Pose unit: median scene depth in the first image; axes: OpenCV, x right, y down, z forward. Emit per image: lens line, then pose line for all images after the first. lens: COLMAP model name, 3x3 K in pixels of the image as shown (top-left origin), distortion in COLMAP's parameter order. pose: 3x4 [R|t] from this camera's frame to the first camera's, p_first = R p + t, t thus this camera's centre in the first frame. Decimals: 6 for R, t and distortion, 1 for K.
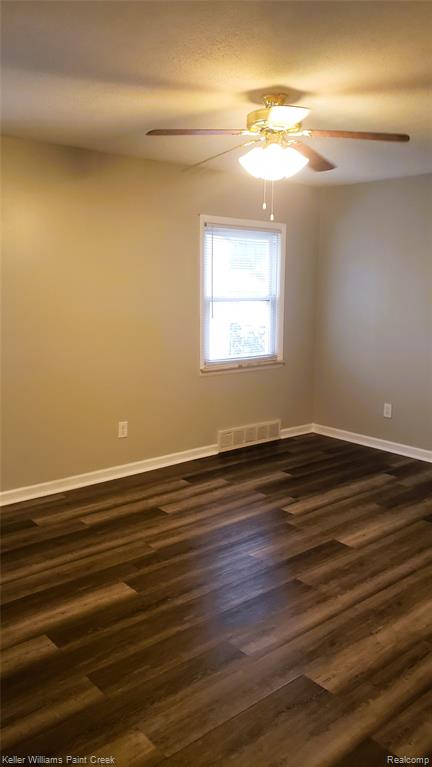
lens RADIAL K [[592.4, 0, 216.0], [0, 592.4, 383.5], [0, 0, 1]] dist [0.008872, 0.000158]
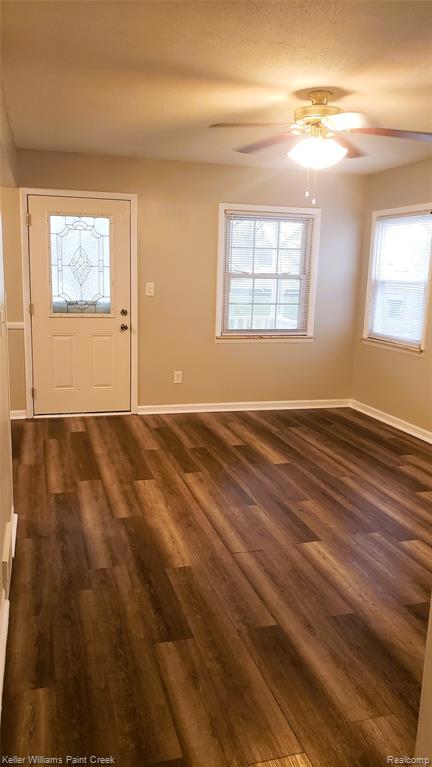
lens RADIAL K [[592.4, 0, 216.0], [0, 592.4, 383.5], [0, 0, 1]] dist [0.008872, 0.000158]
pose [[-0.404495, 0.156109, -0.901118, 1.247401], [-0.188477, 0.949942, 0.249171, -0.194477], [0.894908, 0.270628, -0.354824, 1.322352]]
